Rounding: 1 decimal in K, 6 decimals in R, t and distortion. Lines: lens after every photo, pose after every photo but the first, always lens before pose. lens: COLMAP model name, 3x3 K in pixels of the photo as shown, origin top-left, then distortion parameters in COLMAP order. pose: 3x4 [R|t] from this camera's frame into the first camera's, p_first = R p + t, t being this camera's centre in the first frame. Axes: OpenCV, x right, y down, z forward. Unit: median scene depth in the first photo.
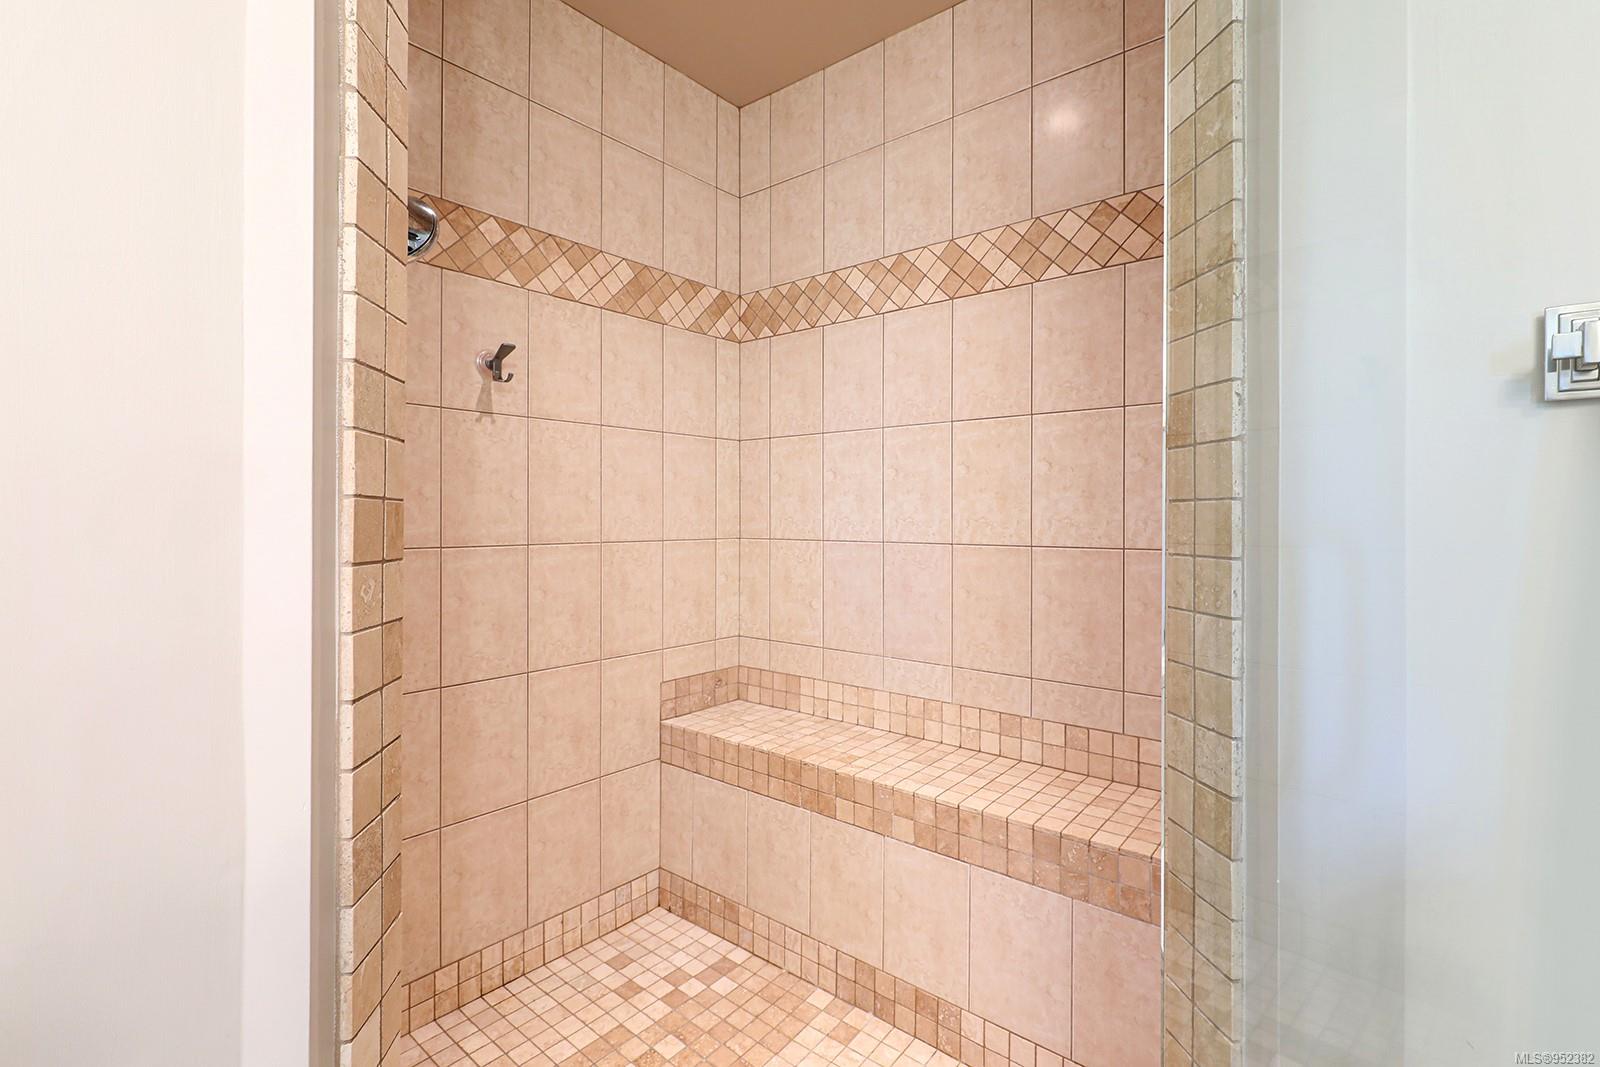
lens RADIAL K [[731.8, 0, 810.7], [0, 731.8, 514.2], [0, 0, 1]] dist [-0.002457, 0.002128]
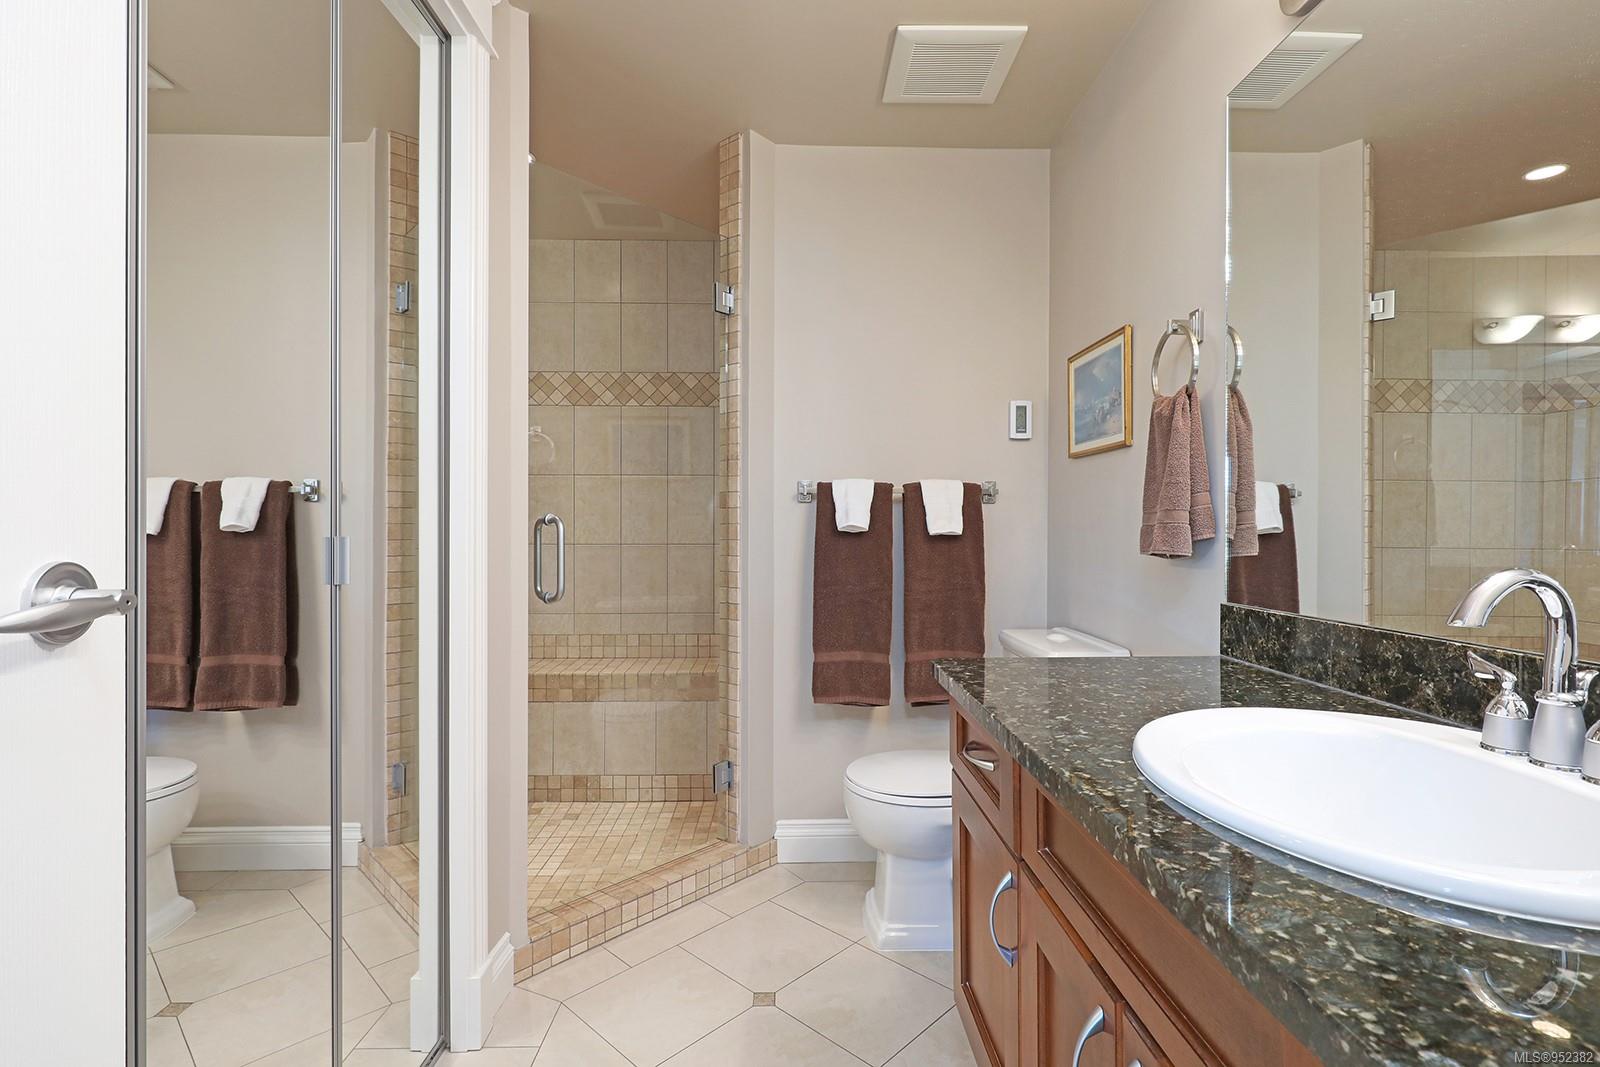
lens RADIAL K [[731.8, 0, 797.8], [0, 731.8, 530.0], [0, 0, 1]] dist [-0.002457, 0.002128]
pose [[0.752711, -0.000835, 0.658351, -0.638875], [-0.001760, 0.999993, 0.003281, -0.000938], [-0.658349, -0.003629, 0.752704, -0.777963]]
